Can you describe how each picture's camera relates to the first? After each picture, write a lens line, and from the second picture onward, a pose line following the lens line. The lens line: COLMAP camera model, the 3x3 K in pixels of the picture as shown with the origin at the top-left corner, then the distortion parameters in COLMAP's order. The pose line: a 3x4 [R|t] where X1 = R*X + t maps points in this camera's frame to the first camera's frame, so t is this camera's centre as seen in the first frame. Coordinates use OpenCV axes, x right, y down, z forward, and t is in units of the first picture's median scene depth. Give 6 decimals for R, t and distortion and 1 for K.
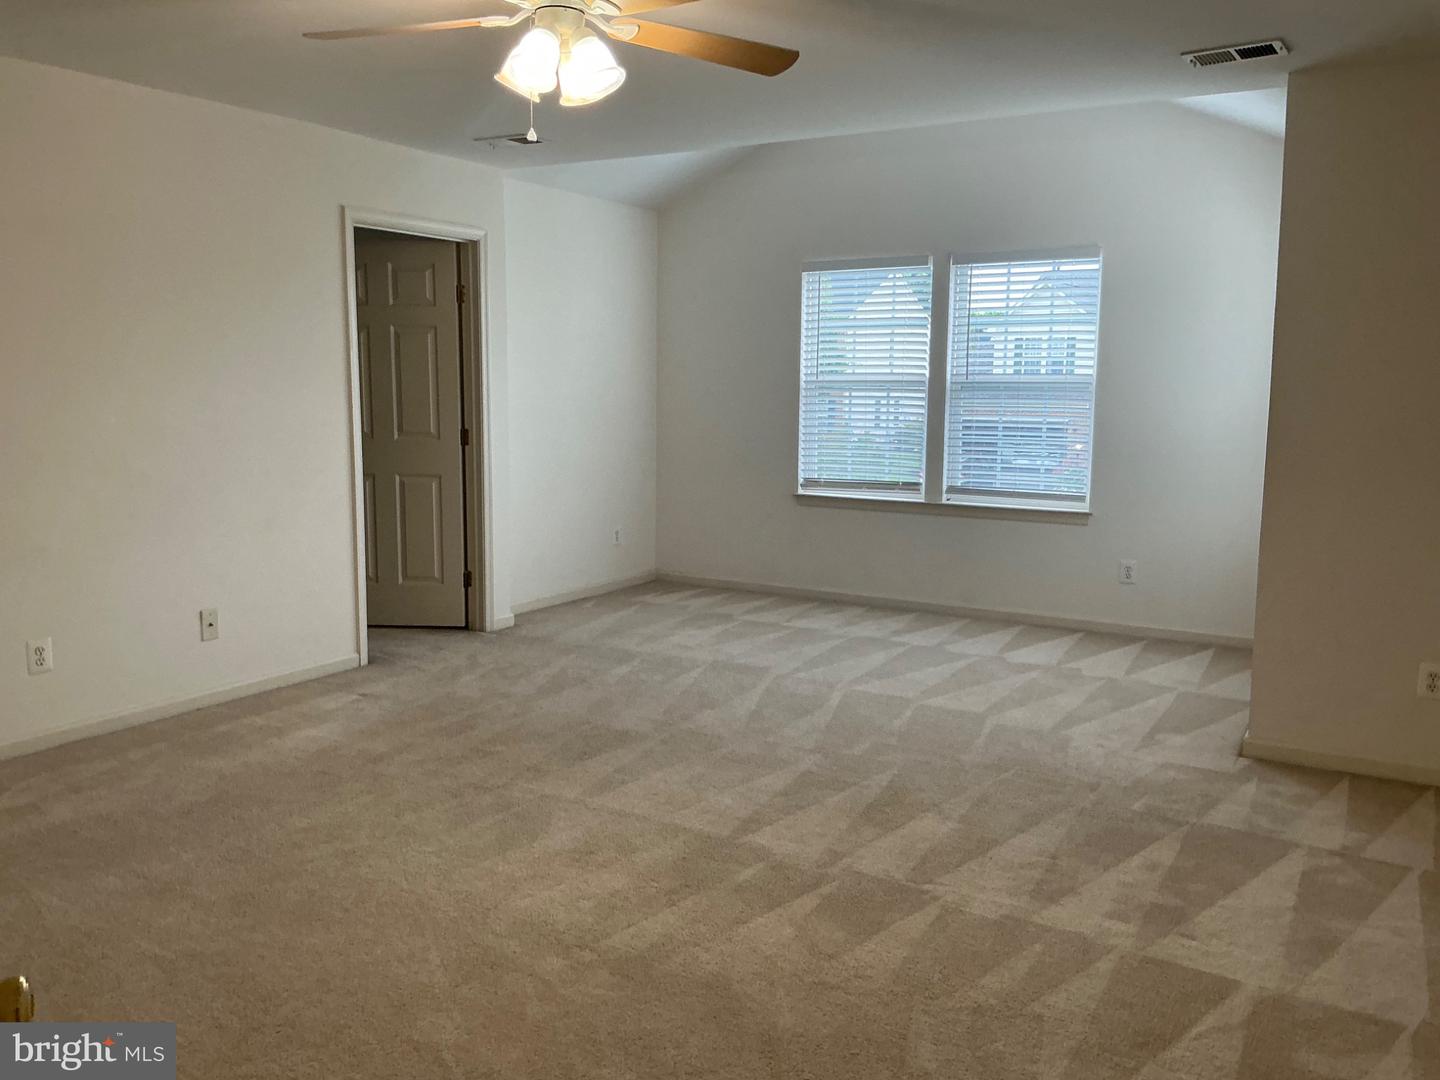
lens RADIAL K [[1184.9, 0, 720.0], [0, 1184.9, 540.0], [0, 0, 1]] dist [0.043087, -0.010787]
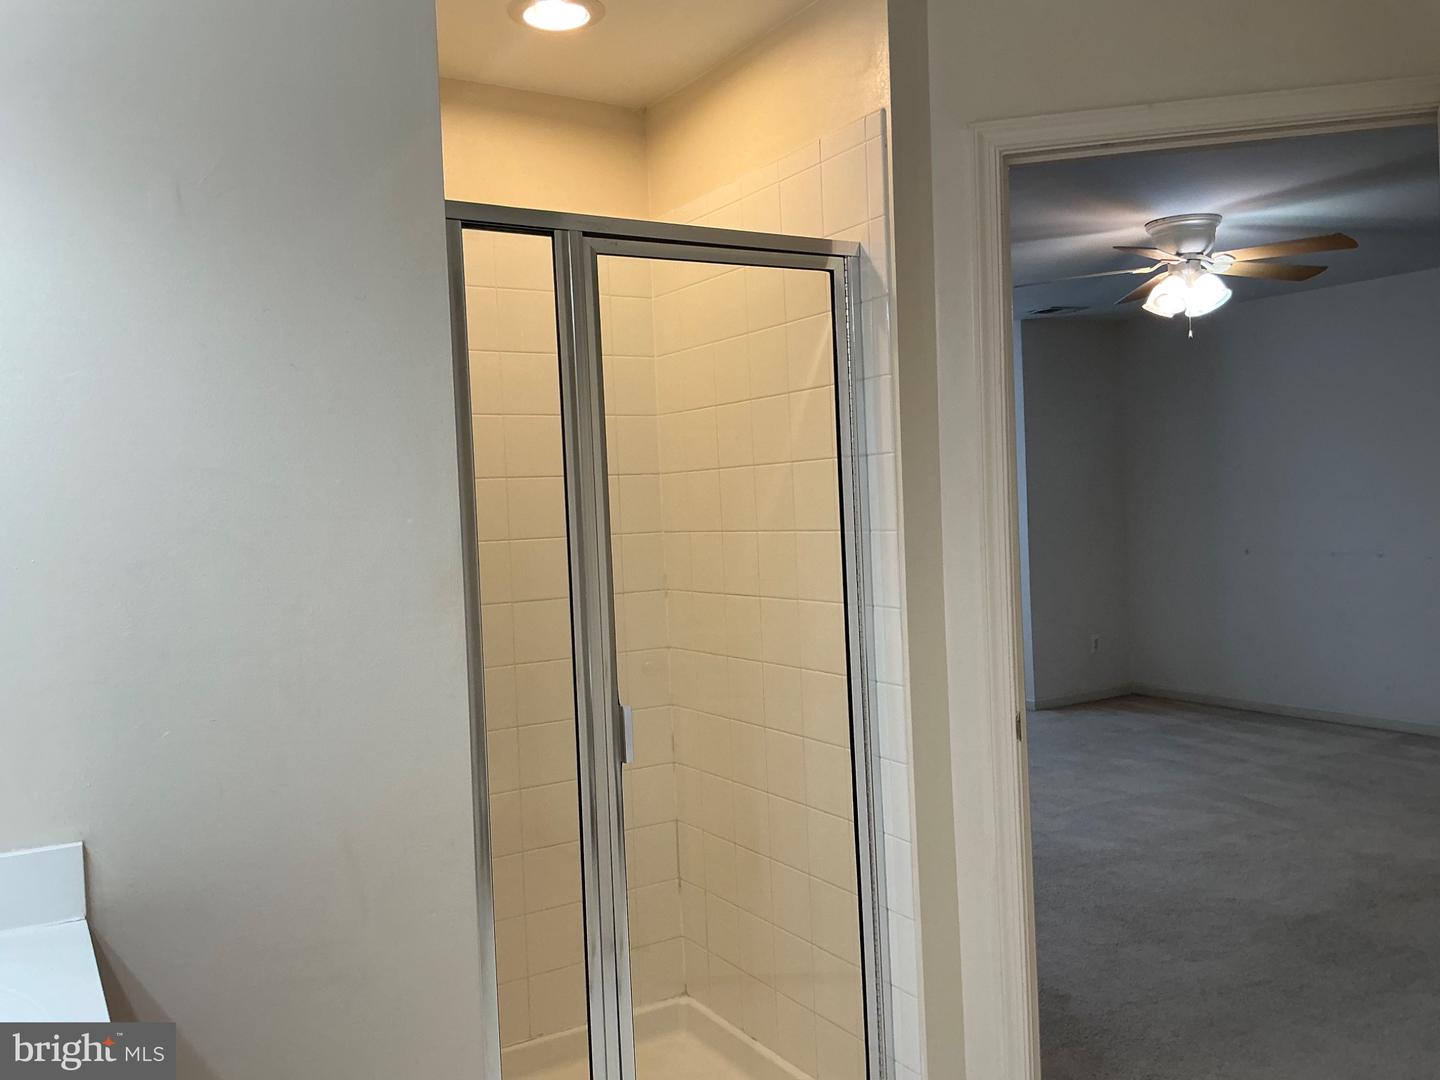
lens RADIAL K [[1166.8, 0, 720.0], [0, 1166.8, 540.0], [0, 0, 1]] dist [0.007052, -0.009843]
pose [[0.467139, -0.061088, 0.882071, -0.820171], [0.162915, 0.986477, -0.017960, -0.069278], [-0.869045, 0.152092, 0.470774, 0.387467]]
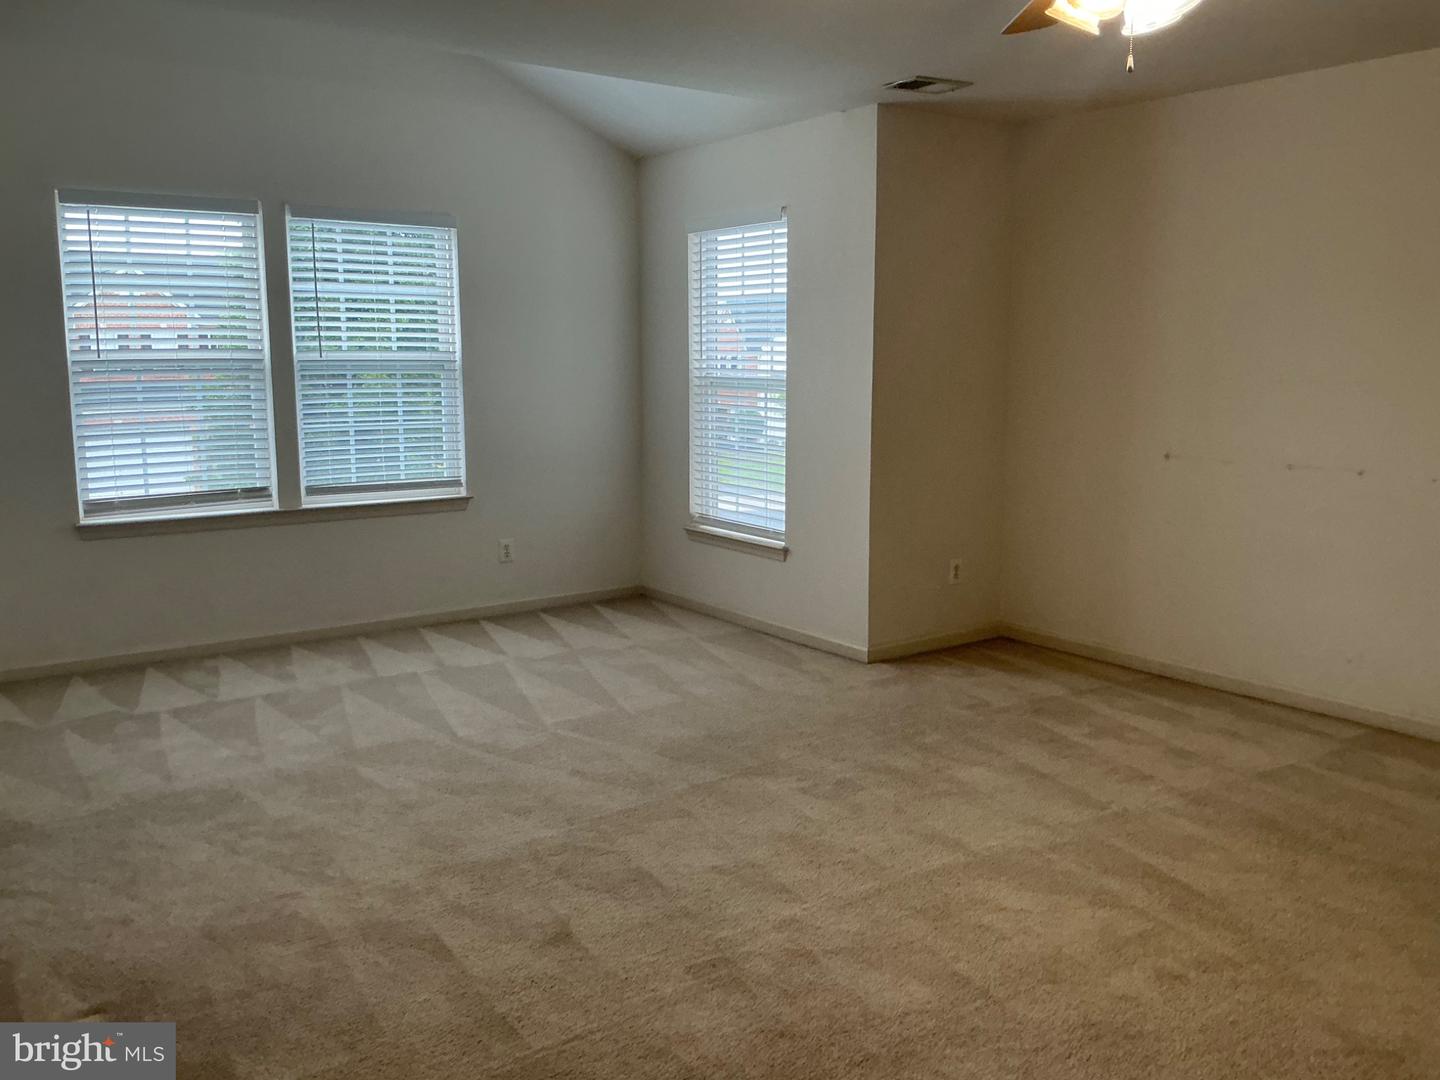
lens RADIAL K [[1184.9, 0, 720.0], [0, 1184.9, 540.0], [0, 0, 1]] dist [0.043087, -0.010787]
pose [[0.391219, -0.151093, 0.907810, -0.486530], [0.126325, 0.985910, 0.109652, -0.067897], [-0.911586, 0.071781, 0.404794, 0.427917]]
